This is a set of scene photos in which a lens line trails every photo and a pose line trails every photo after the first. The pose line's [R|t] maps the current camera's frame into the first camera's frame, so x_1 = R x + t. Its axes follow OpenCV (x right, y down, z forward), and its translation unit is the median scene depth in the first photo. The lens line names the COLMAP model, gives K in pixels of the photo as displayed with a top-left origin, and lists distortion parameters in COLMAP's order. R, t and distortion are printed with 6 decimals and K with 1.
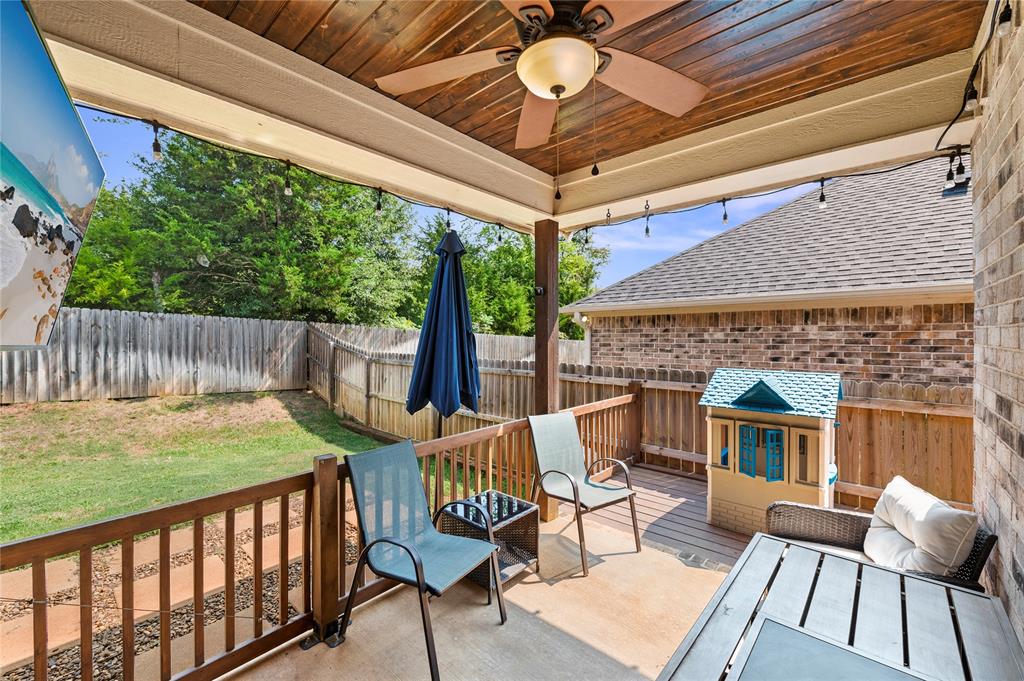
lens RADIAL K [[416.2, 0, 519.7], [0, 416.2, 337.5], [0, 0, 1]] dist [-0.000548, 0.000005]
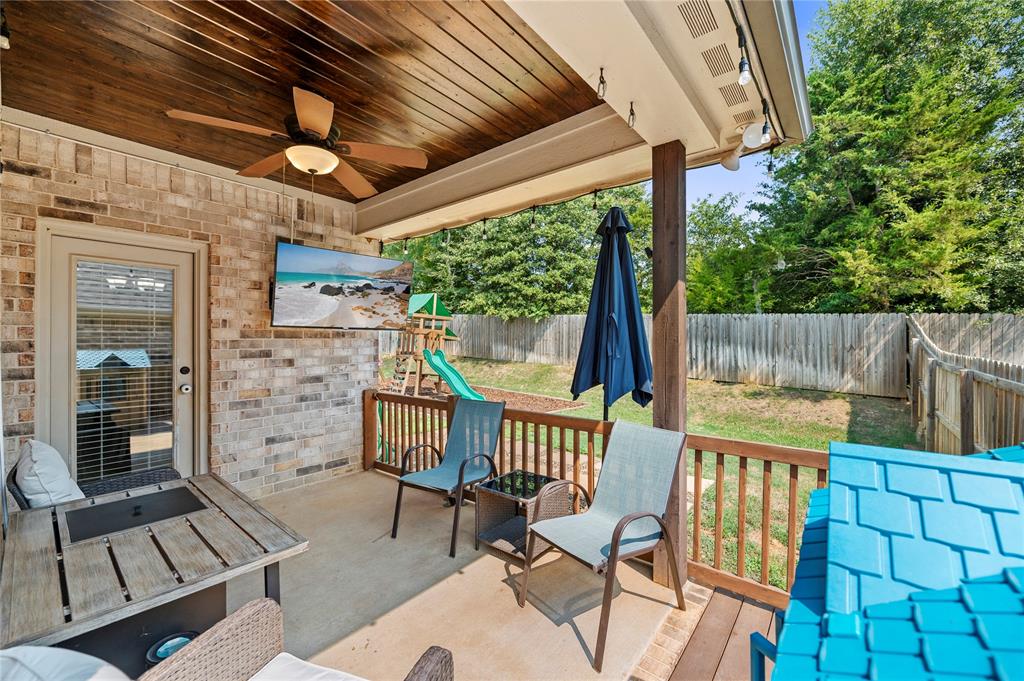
lens RADIAL K [[416.2, 0, 519.8], [0, 416.2, 342.1], [0, 0, 1]] dist [-0.000548, 0.000005]
pose [[0.057341, 0.008924, -0.998315, 0.279711], [0.000714, 0.999959, 0.008980, 0.010409], [0.998354, -0.001228, 0.057333, 0.268253]]
